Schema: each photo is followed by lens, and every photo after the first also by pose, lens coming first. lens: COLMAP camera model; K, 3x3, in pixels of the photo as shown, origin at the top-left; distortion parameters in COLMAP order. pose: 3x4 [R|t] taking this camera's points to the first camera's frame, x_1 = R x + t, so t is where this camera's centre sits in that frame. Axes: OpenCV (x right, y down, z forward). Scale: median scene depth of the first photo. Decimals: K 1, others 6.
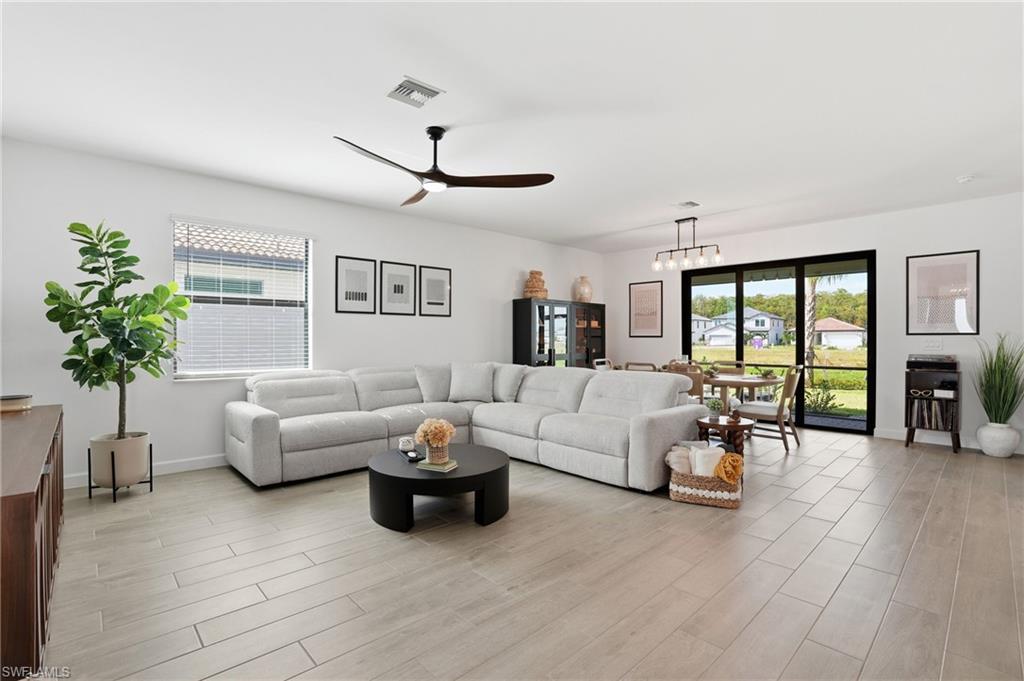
lens RADIAL K [[476.3, 0, 512.0], [0, 476.3, 340.5], [0, 0, 1]] dist [-0.063372, 0.017313]
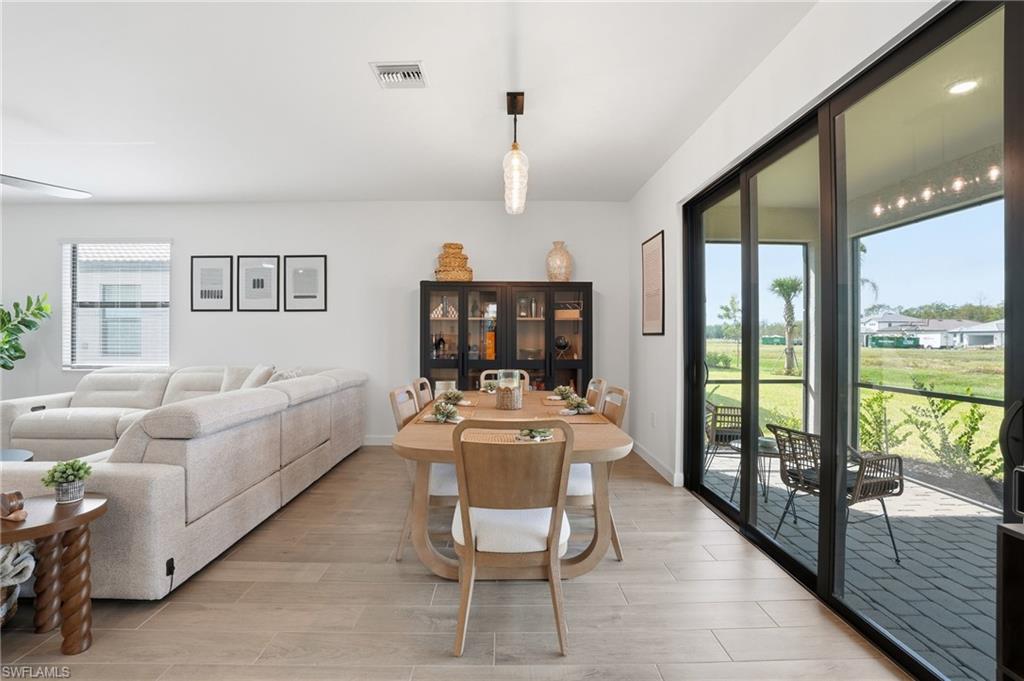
lens RADIAL K [[476.3, 0, 512.0], [0, 476.3, 340.5], [0, 0, 1]] dist [-0.063372, 0.017313]
pose [[0.739088, 0.005561, -0.673586, 0.782694], [-0.005773, 0.999981, 0.001922, -0.001395], [0.673585, 0.002468, 0.739106, 0.684529]]
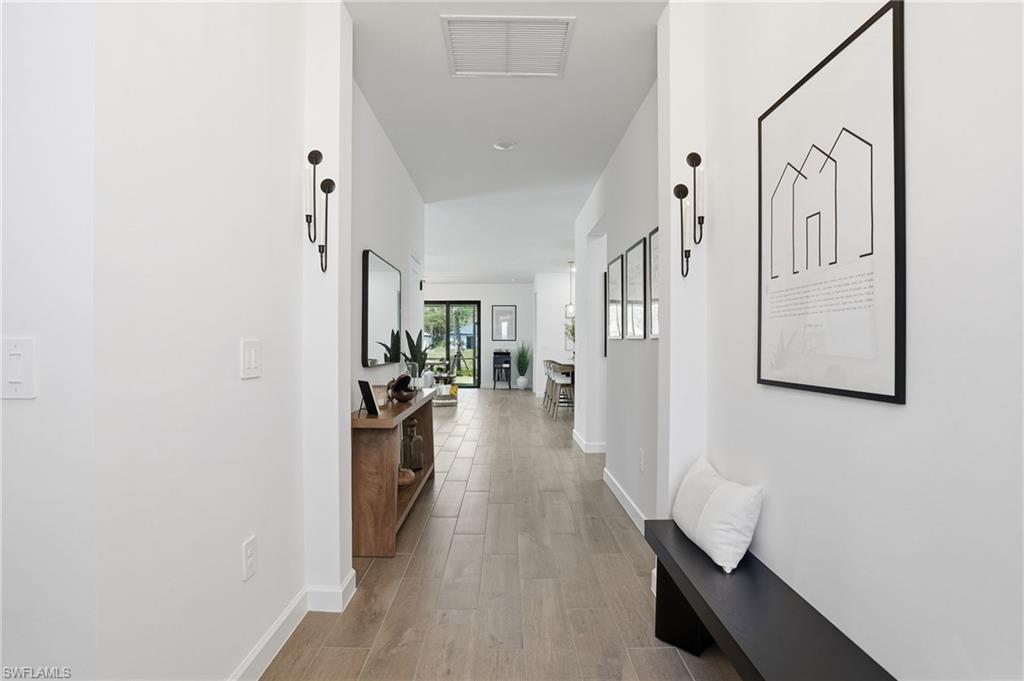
lens RADIAL K [[476.3, 0, 512.0], [0, 476.3, 340.5], [0, 0, 1]] dist [-0.063372, 0.017313]
pose [[0.678183, 0.002518, 0.734888, -0.838015], [0.005536, 0.999948, -0.008536, 0.007716], [-0.734872, 0.009857, 0.678134, -0.693058]]
